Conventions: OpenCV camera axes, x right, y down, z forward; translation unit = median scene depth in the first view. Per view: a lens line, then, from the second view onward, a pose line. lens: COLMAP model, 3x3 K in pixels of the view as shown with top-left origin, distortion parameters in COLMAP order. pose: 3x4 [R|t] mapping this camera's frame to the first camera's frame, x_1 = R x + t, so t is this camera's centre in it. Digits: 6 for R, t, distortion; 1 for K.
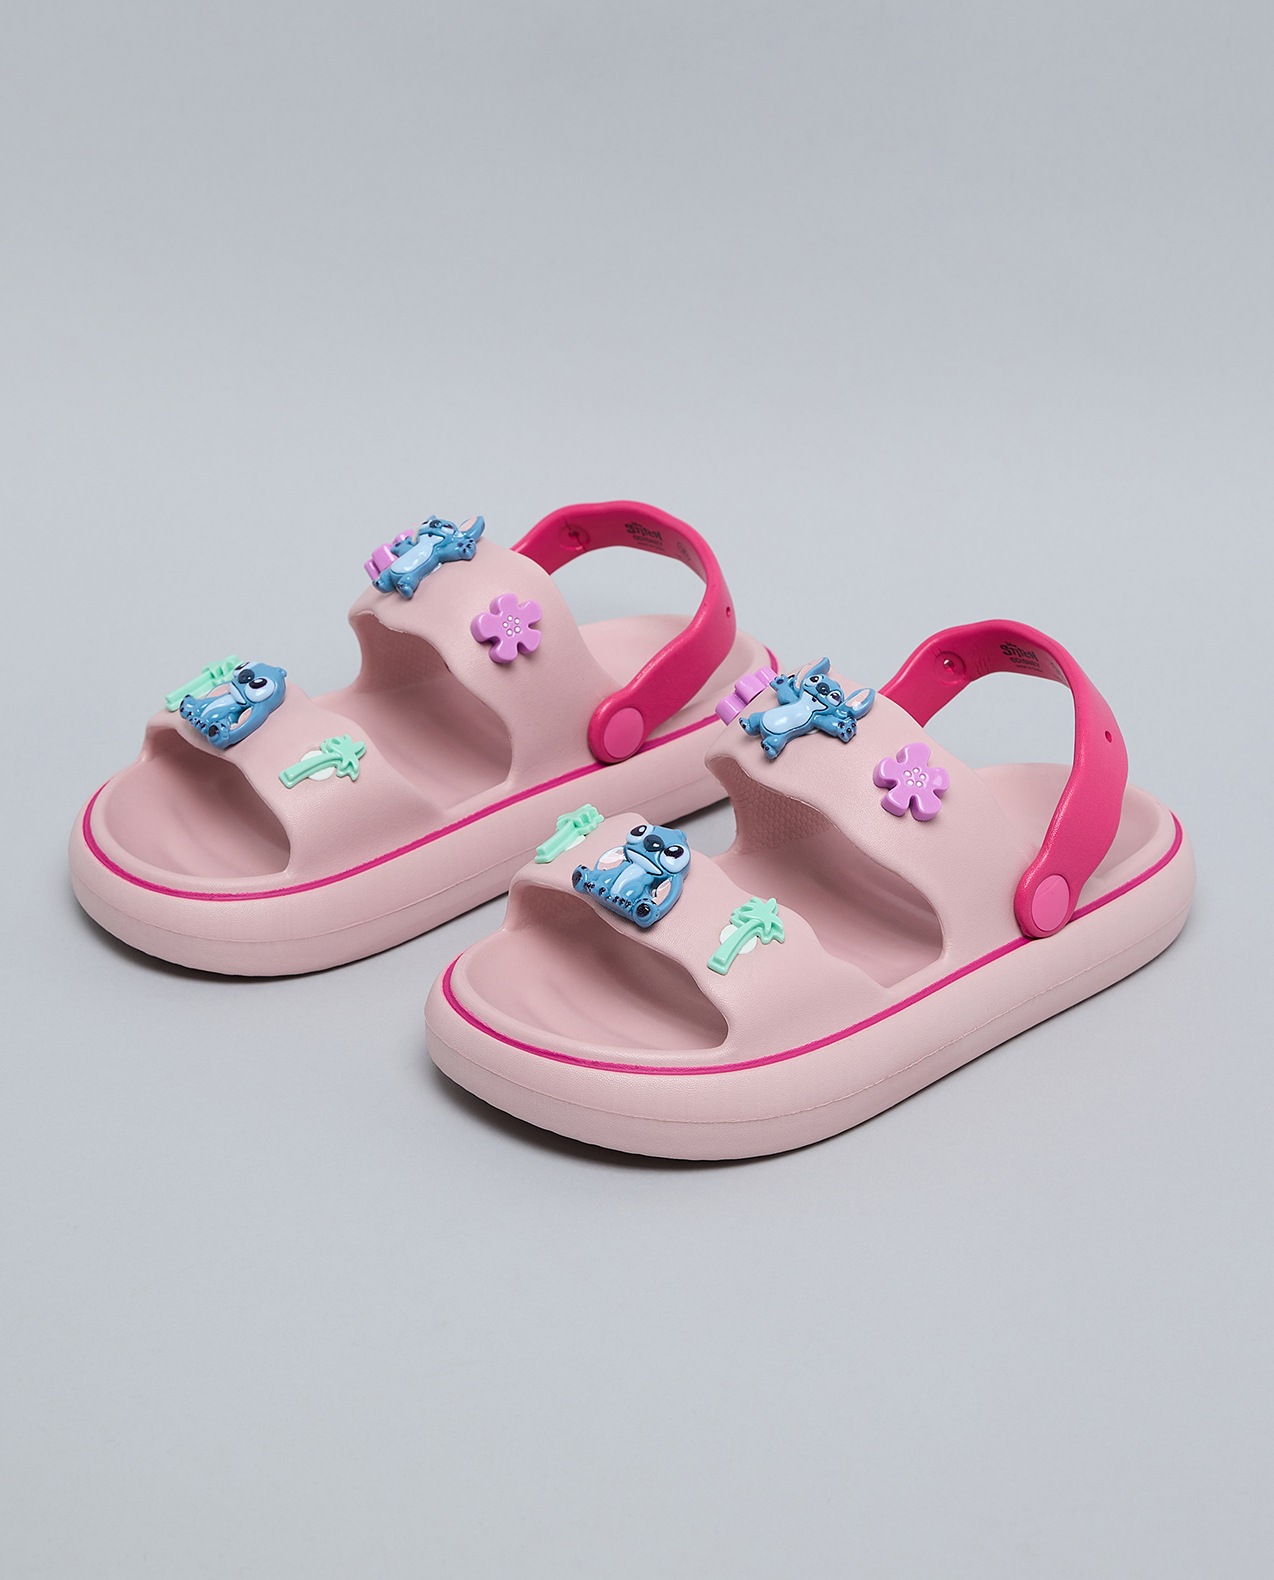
lens RADIAL K [[6529.8, 0, 637.1], [0, 6529.8, 789.1], [0, 0, 1]] dist [0.268675, 0.000000]
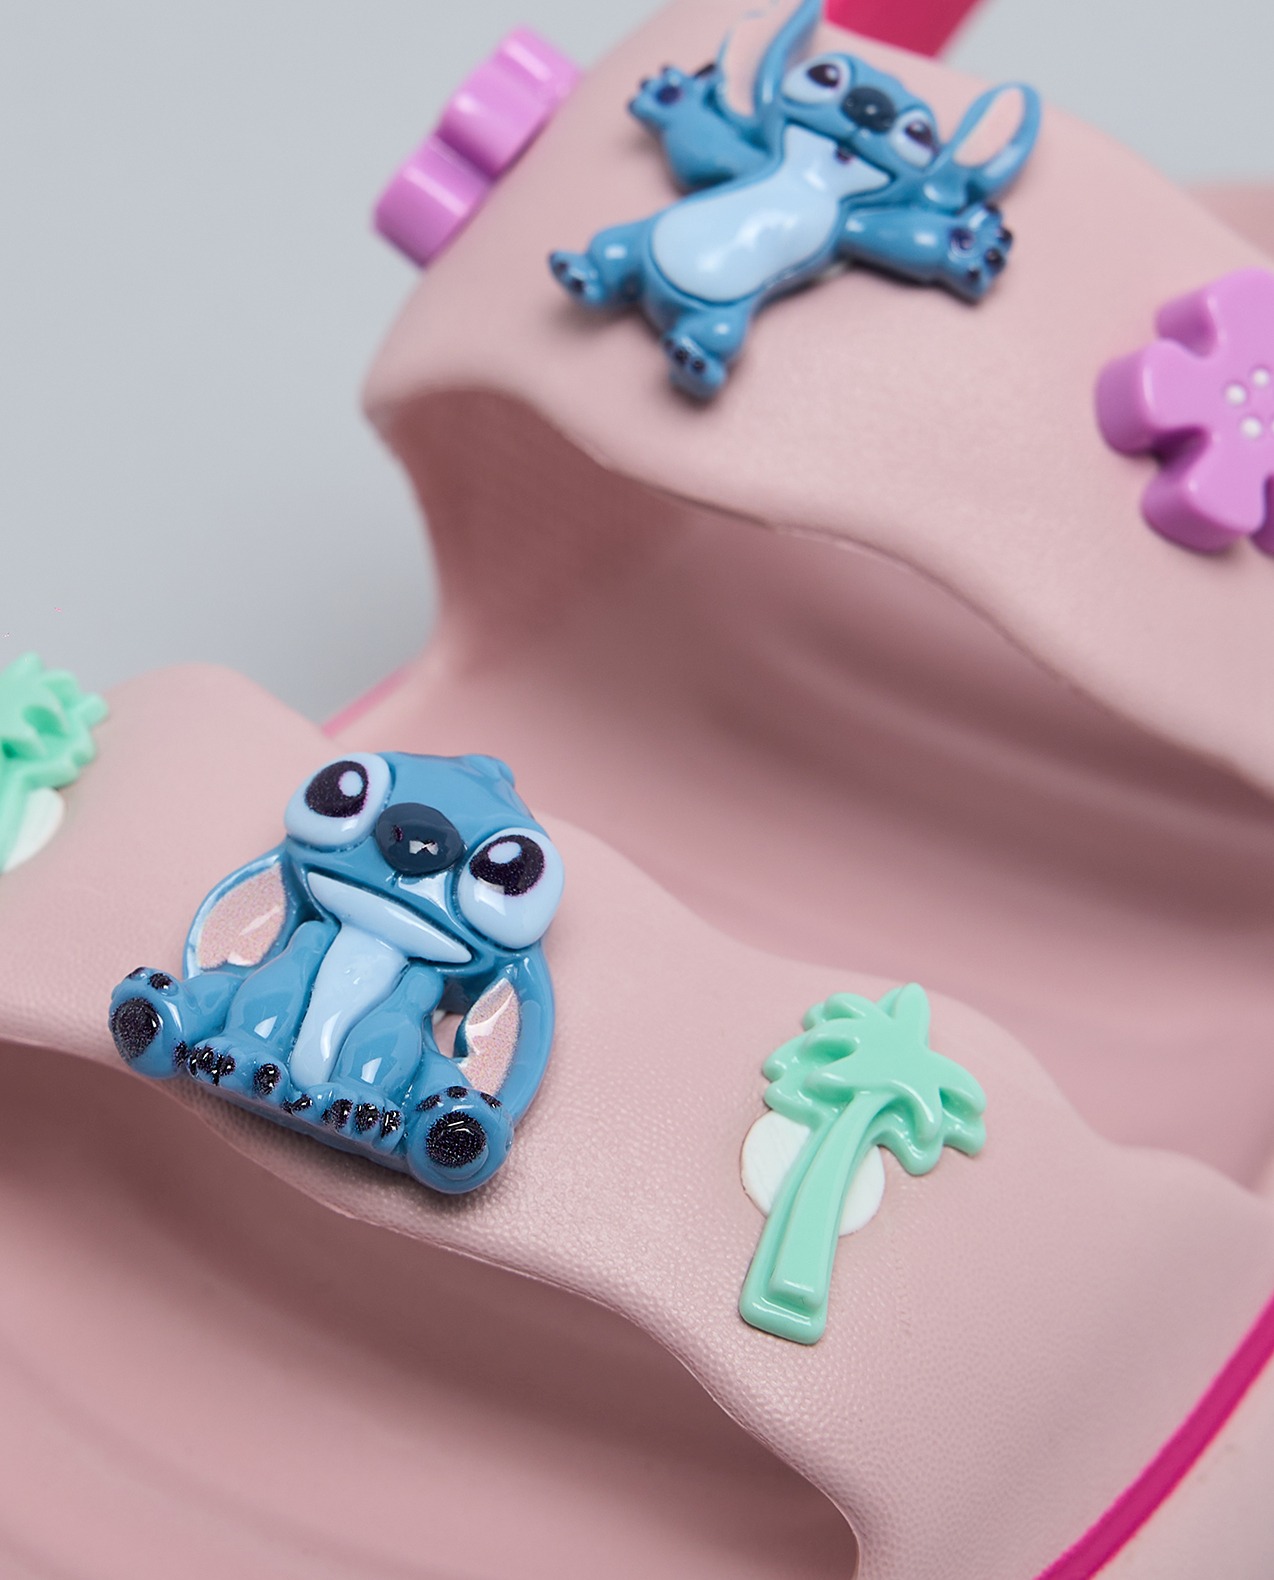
lens RADIAL K [[6529.8, 0, 636.9], [0, 6529.8, 791.9], [0, 0, 1]] dist [0.268675, 0.000000]
pose [[0.957747, -0.160078, 0.238948, -0.049135], [0.118694, 0.976737, 0.178596, -0.037404], [-0.261978, -0.142688, 0.954467, 0.754469]]
